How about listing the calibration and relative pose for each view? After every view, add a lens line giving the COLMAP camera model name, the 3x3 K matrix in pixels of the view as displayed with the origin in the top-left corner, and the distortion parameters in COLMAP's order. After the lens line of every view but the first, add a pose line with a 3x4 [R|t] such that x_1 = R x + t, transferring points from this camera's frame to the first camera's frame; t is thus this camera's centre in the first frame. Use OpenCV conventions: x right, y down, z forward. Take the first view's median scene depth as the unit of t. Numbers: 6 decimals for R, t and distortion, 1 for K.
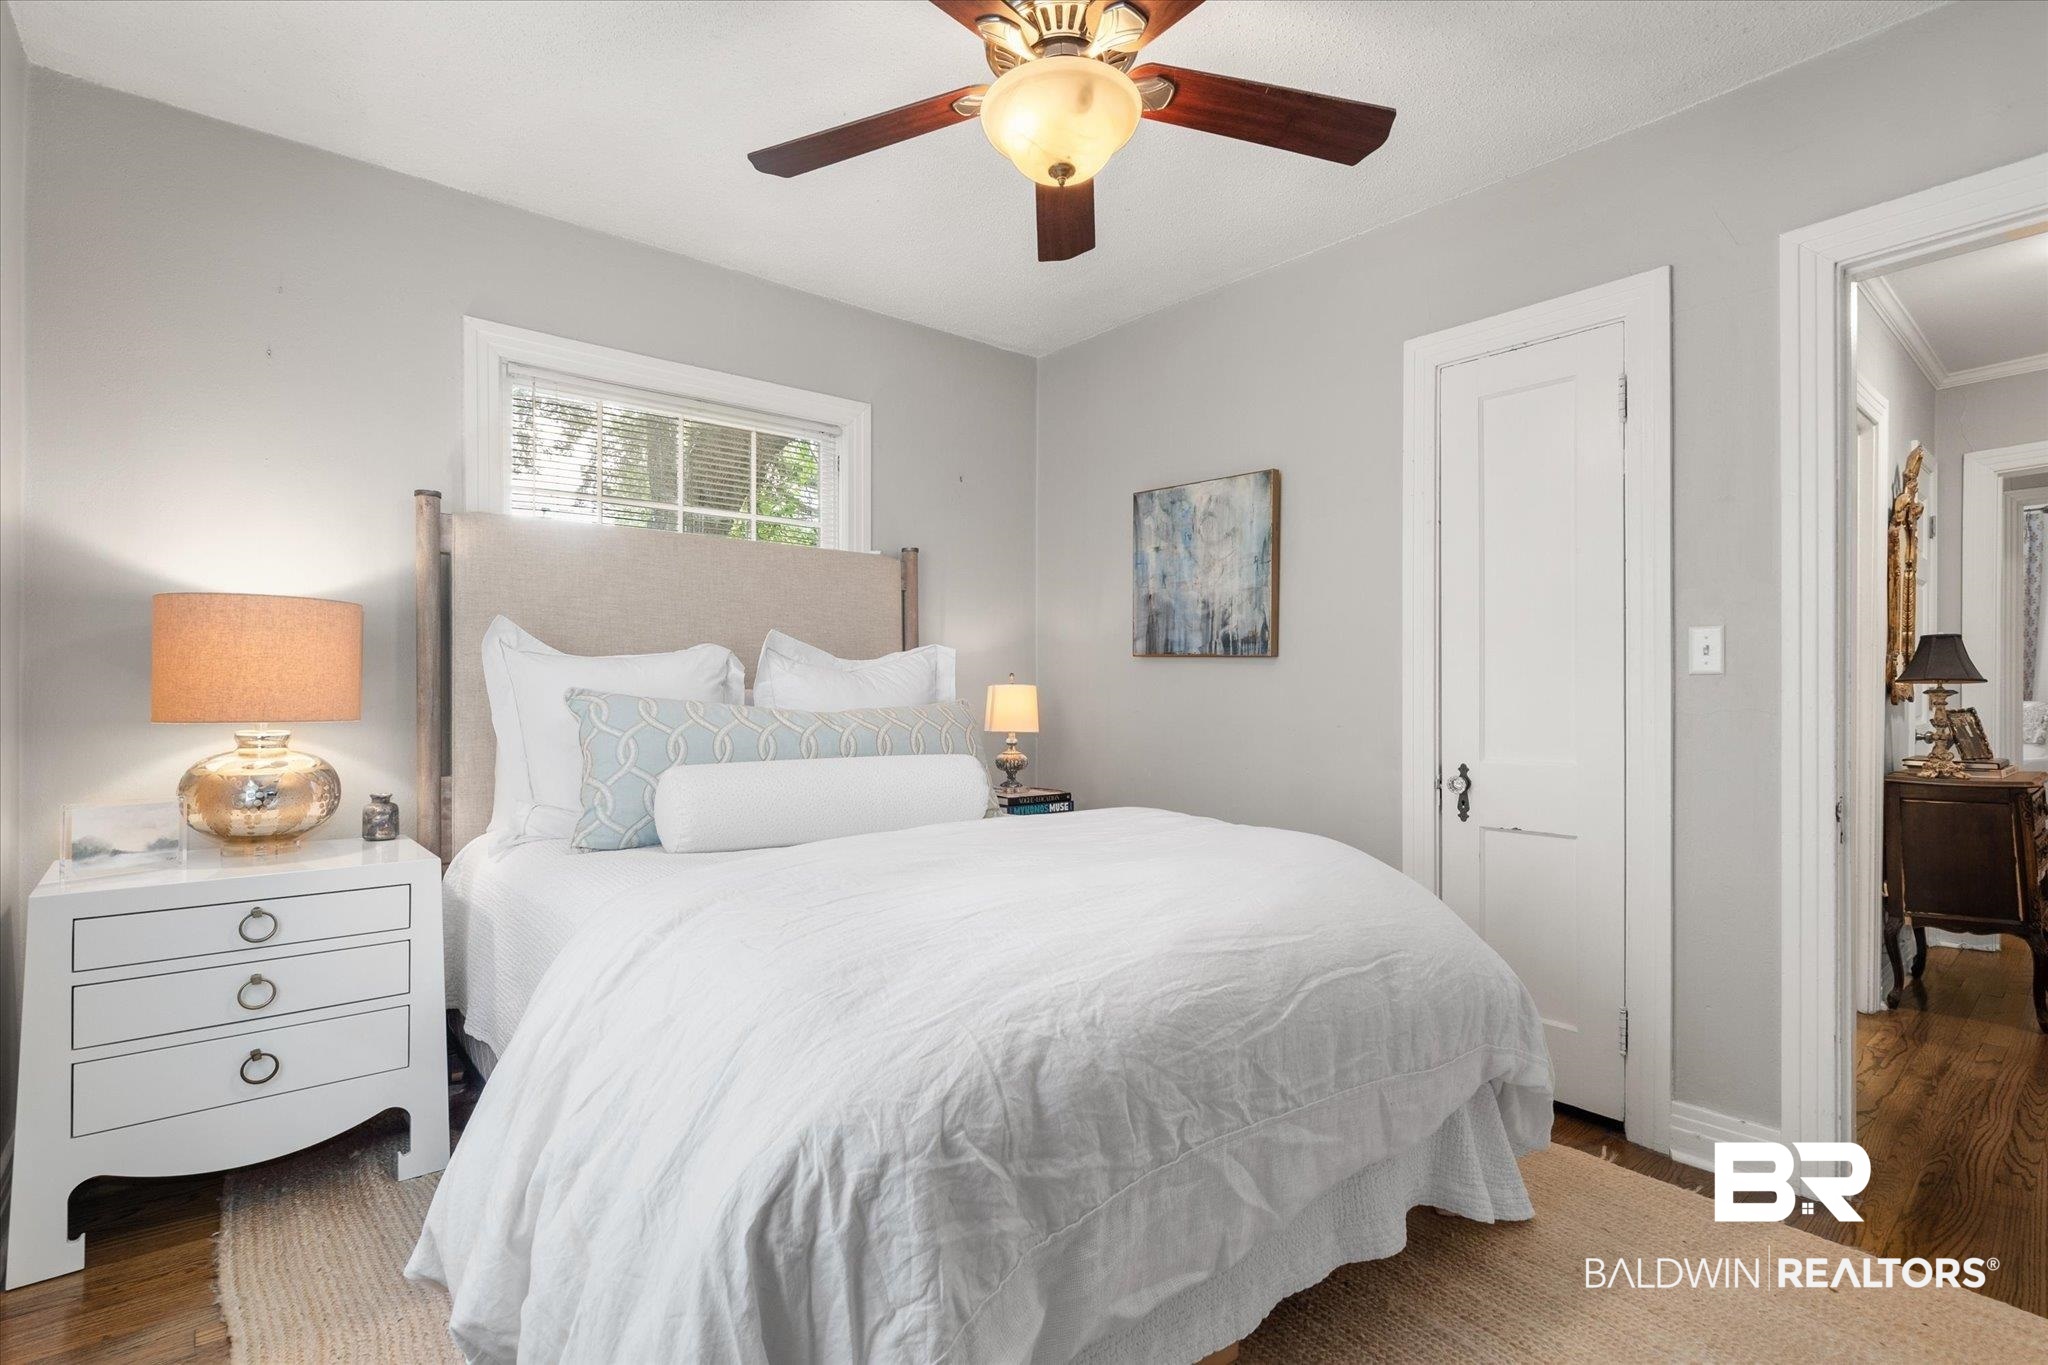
lens RADIAL K [[936.1, 0, 1004.8], [0, 936.1, 669.3], [0, 0, 1]] dist [-0.000564, -0.000049]
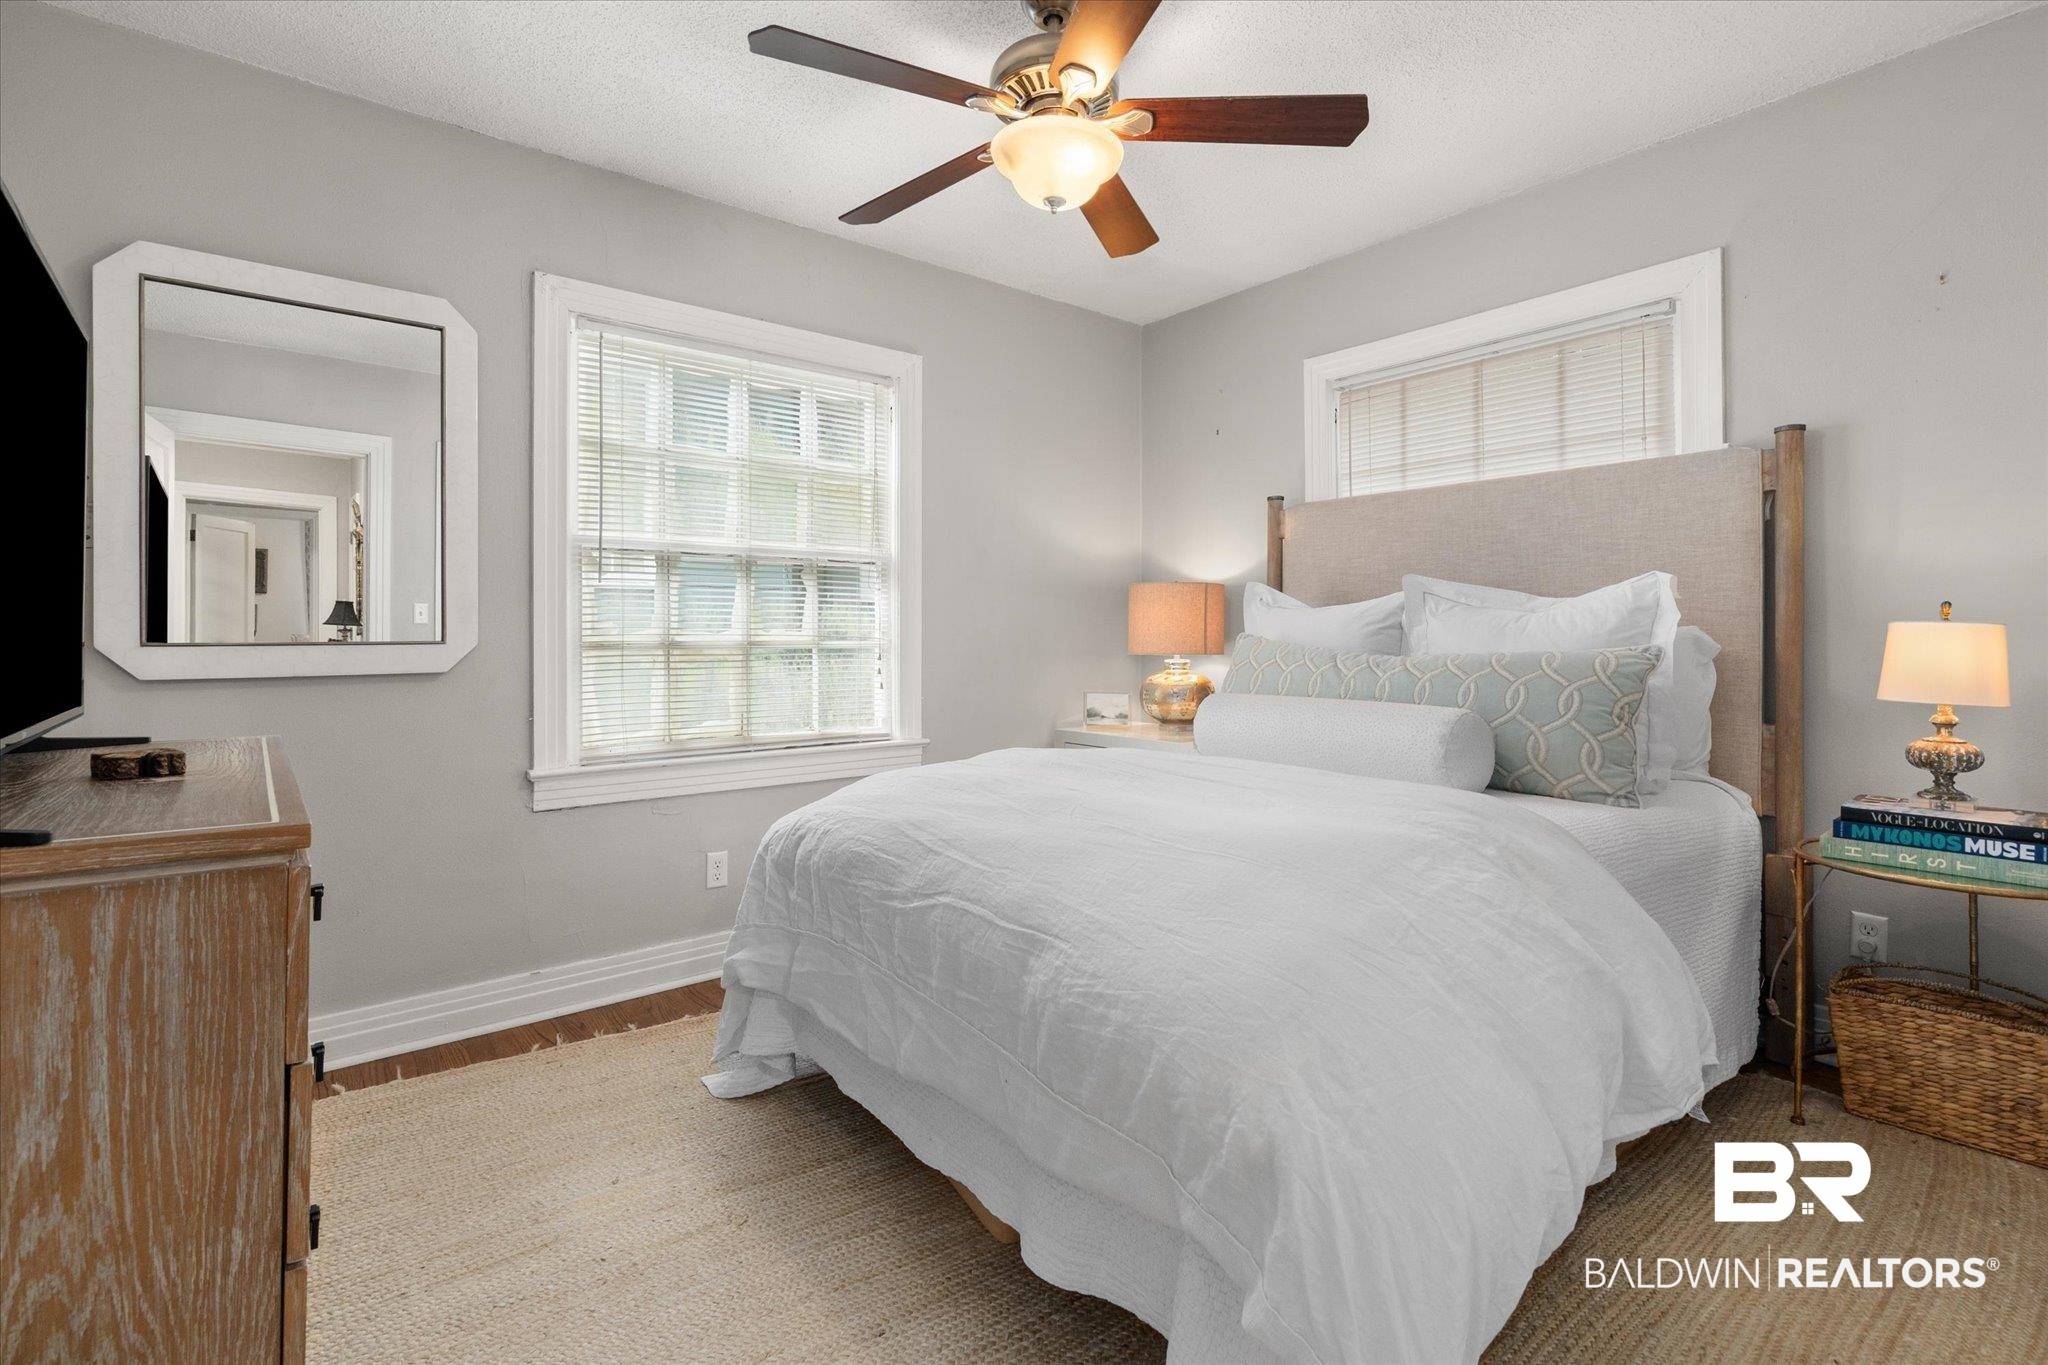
lens RADIAL K [[930.4, 0, 1025.6], [0, 930.4, 627.8], [0, 0, 1]] dist [-0.035828, -0.000031]
pose [[0.008495, -0.017234, -0.999815, 0.735479], [0.023145, 0.999587, -0.017033, 0.021635], [0.999696, -0.022996, 0.008891, 0.568241]]
